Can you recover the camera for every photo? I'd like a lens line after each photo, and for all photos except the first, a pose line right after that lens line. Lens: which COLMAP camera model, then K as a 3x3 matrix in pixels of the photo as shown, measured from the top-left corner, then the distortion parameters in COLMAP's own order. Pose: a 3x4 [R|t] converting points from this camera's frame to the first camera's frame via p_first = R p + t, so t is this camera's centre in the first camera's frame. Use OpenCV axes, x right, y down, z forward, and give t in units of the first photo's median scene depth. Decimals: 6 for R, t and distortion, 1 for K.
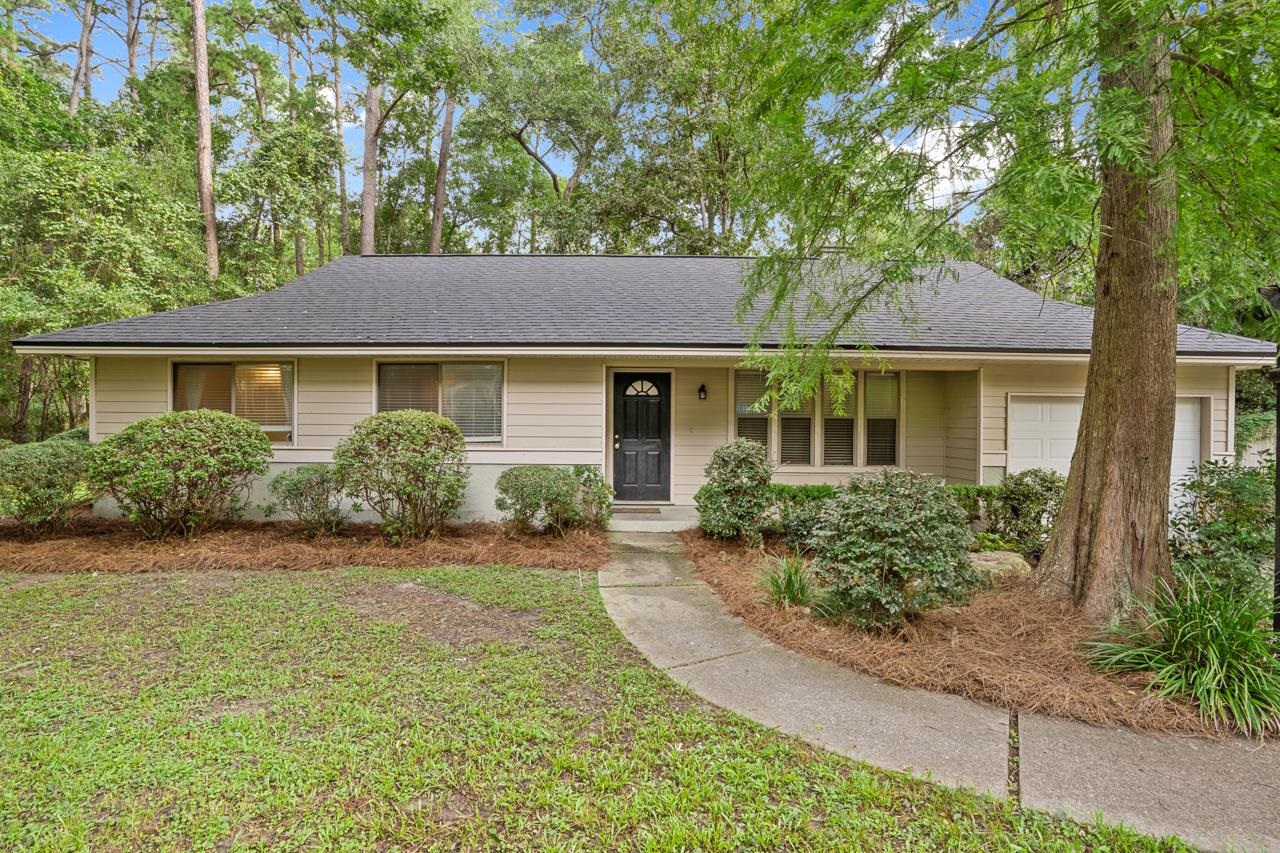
lens RADIAL K [[630.0, 0, 640.0], [0, 630.0, 426.5], [0, 0, 1]] dist [-0.079145, 0.032809]
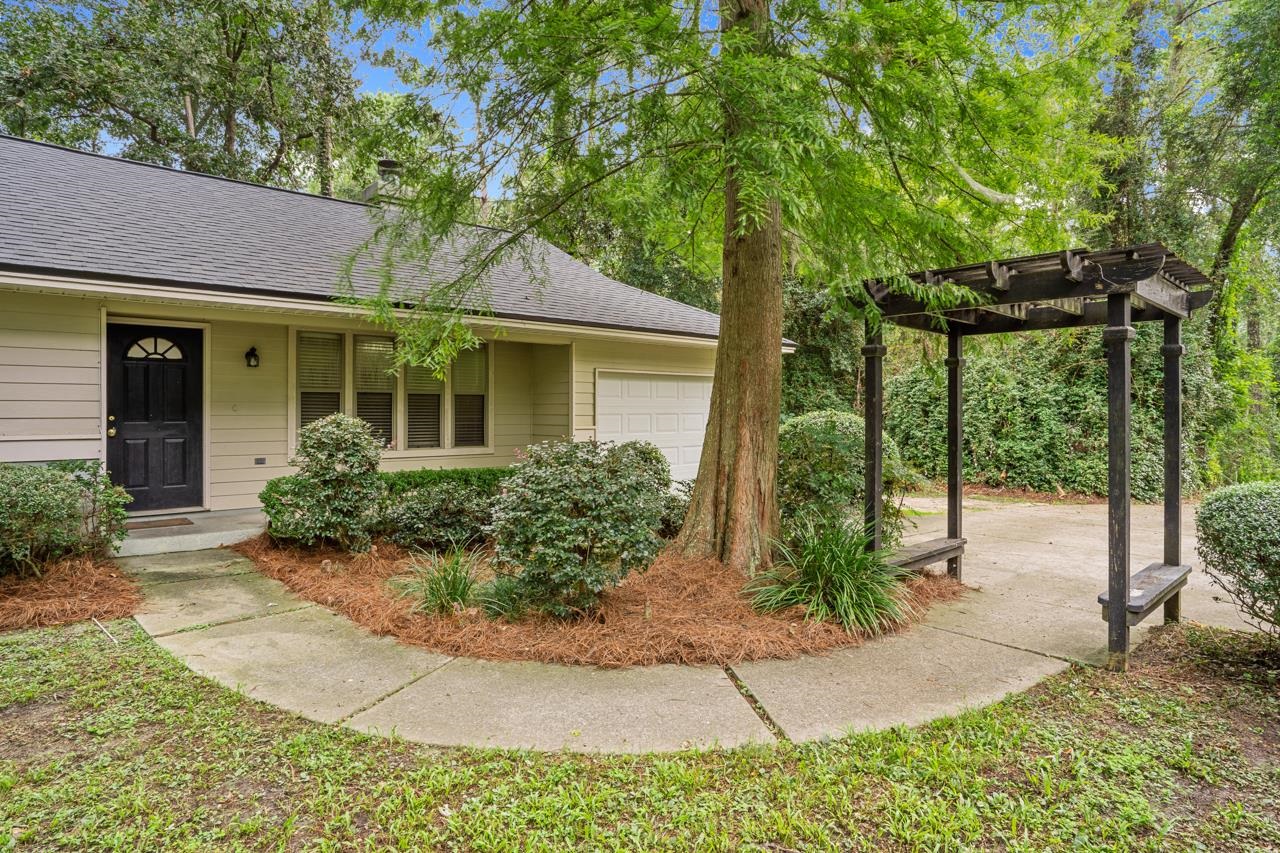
lens RADIAL K [[708.6, 0, 639.1], [0, 708.6, 411.0], [0, 0, 1]] dist [-0.073984, 0.048545]
pose [[0.754132, -0.006735, 0.656689, -0.171803], [0.008517, 0.999964, 0.000474, 0.023084], [-0.656668, 0.005235, 0.754162, 0.123032]]
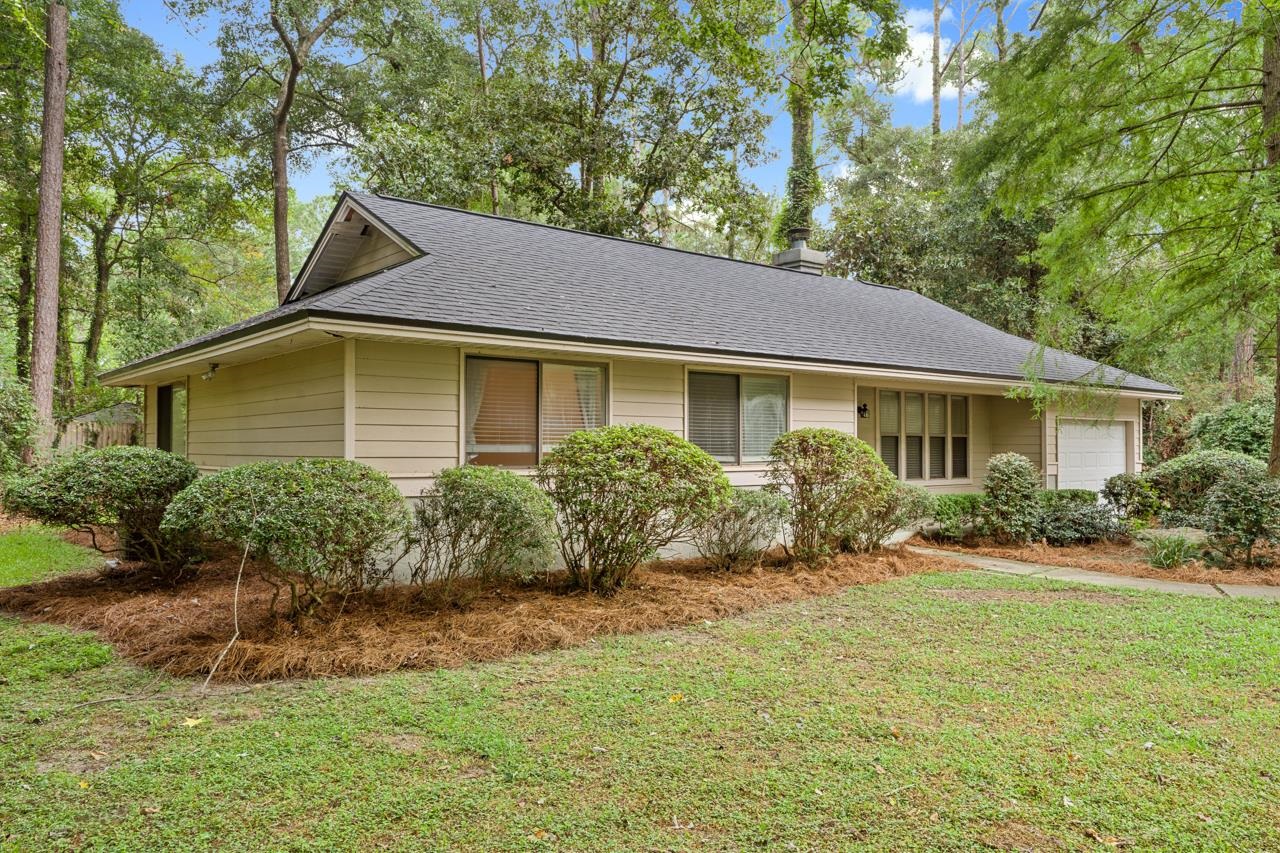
lens RADIAL K [[935.1, 0, 622.5], [0, 935.1, 442.3], [0, 0, 1]] dist [-0.011820, 0.052808]
pose [[0.769123, -0.004636, 0.639083, -2.061915], [0.001930, 0.999986, 0.004931, -0.020283], [-0.639097, -0.002559, 0.769122, 0.142858]]
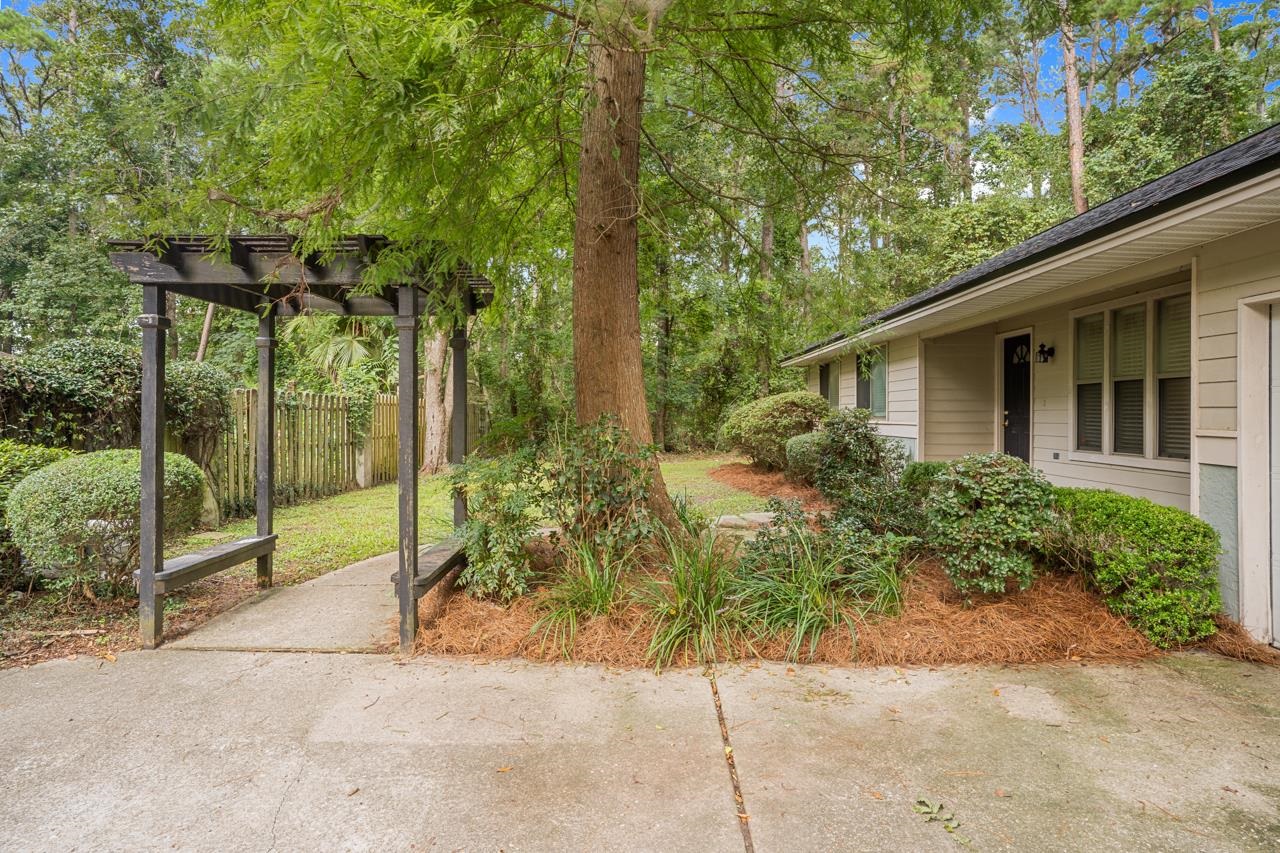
lens RADIAL K [[757.0, 0, 638.3], [0, 757.0, 419.5], [0, 0, 1]] dist [-0.002251, 0.002761]
pose [[-0.004305, -0.004024, -0.999983, 1.883281], [-0.005294, 0.999978, -0.004001, 0.057934], [0.999977, 0.005277, -0.004327, 0.905247]]
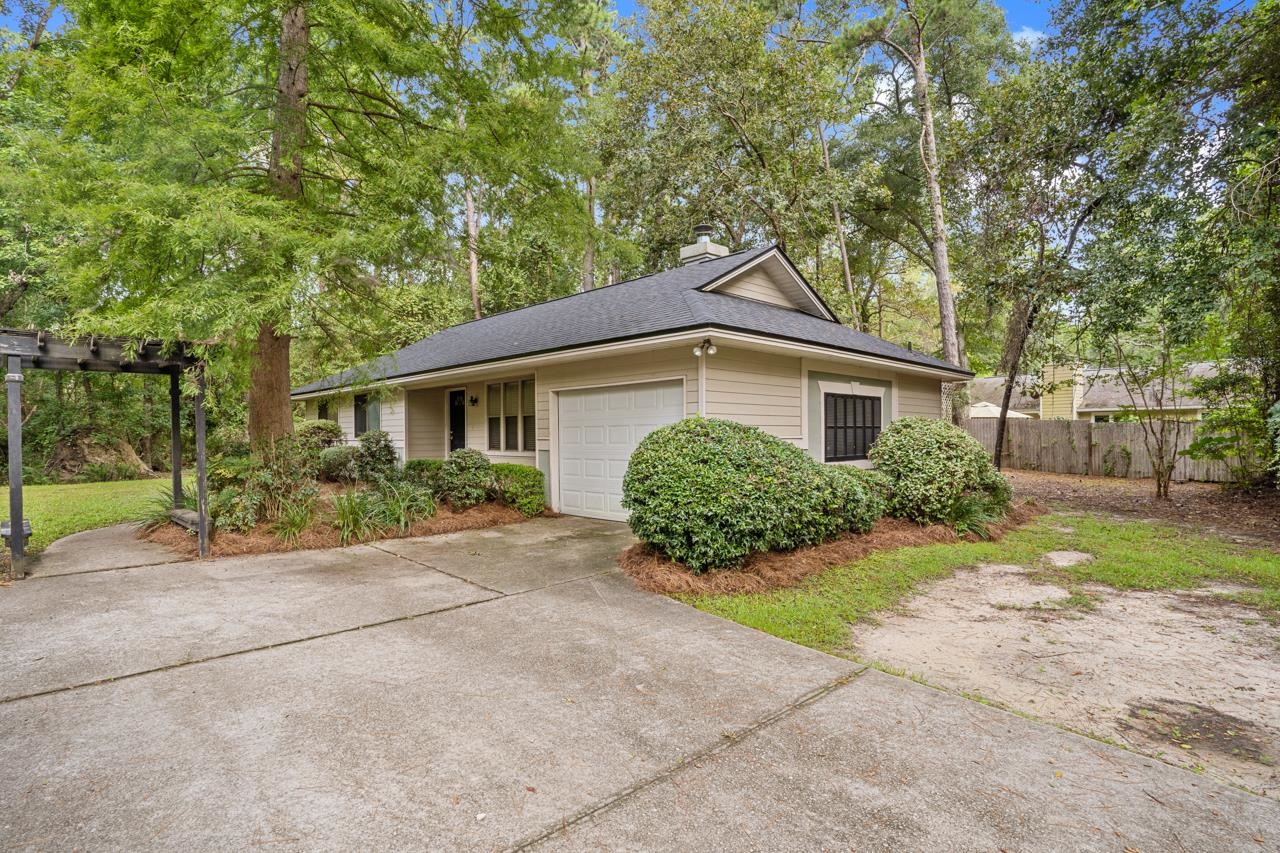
lens RADIAL K [[630.0, 0, 640.0], [0, 630.0, 426.5], [0, 0, 1]] dist [-0.079145, 0.032809]
pose [[0.712191, -0.027284, -0.701456, 2.566597], [0.017380, 0.999623, -0.021236, 0.076580], [0.701771, 0.002933, 0.712397, 0.406970]]
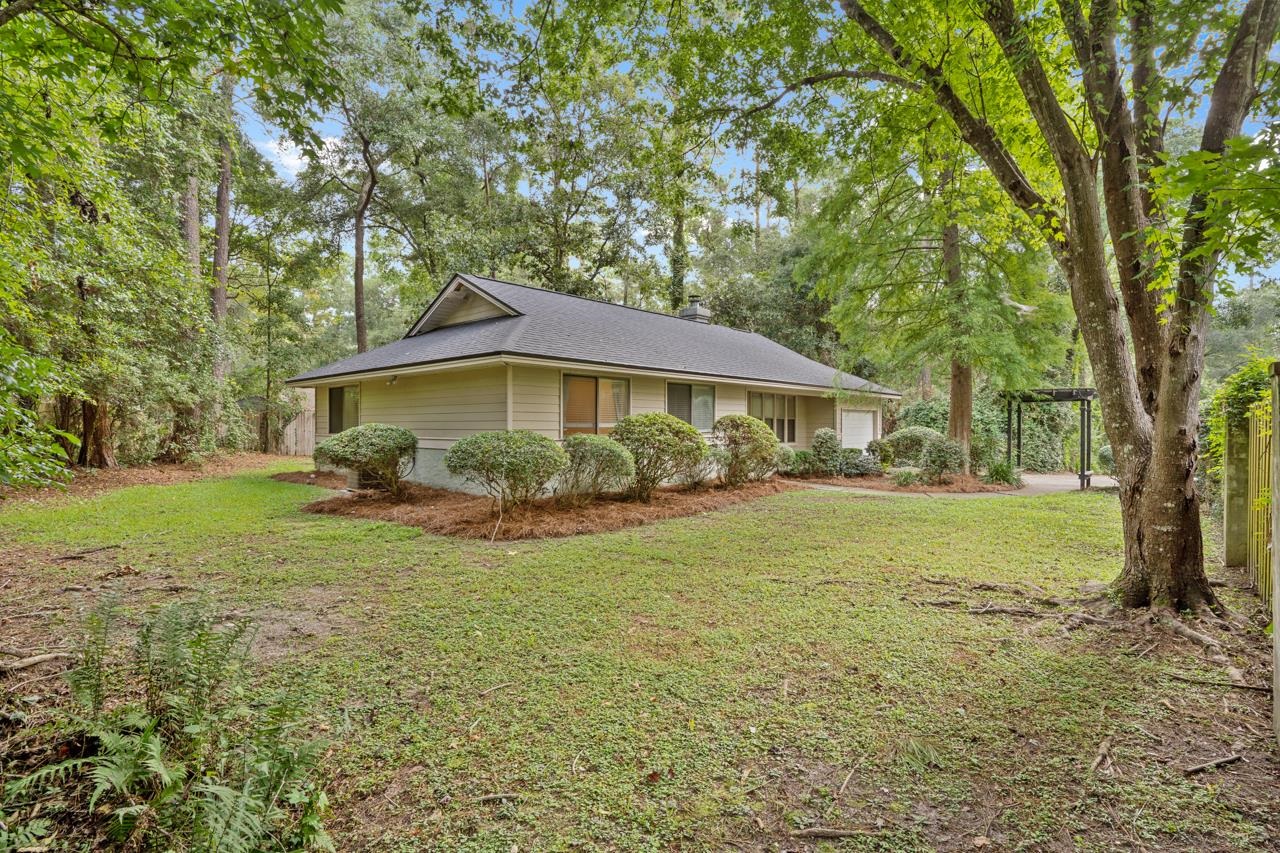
lens RADIAL K [[630.0, 0, 640.0], [0, 630.0, 426.5], [0, 0, 1]] dist [-0.079145, 0.032809]
pose [[0.654829, -0.009454, 0.755718, -2.590381], [0.001947, 0.999940, 0.010822, -0.018673], [-0.755775, -0.005615, 0.654808, 0.072806]]
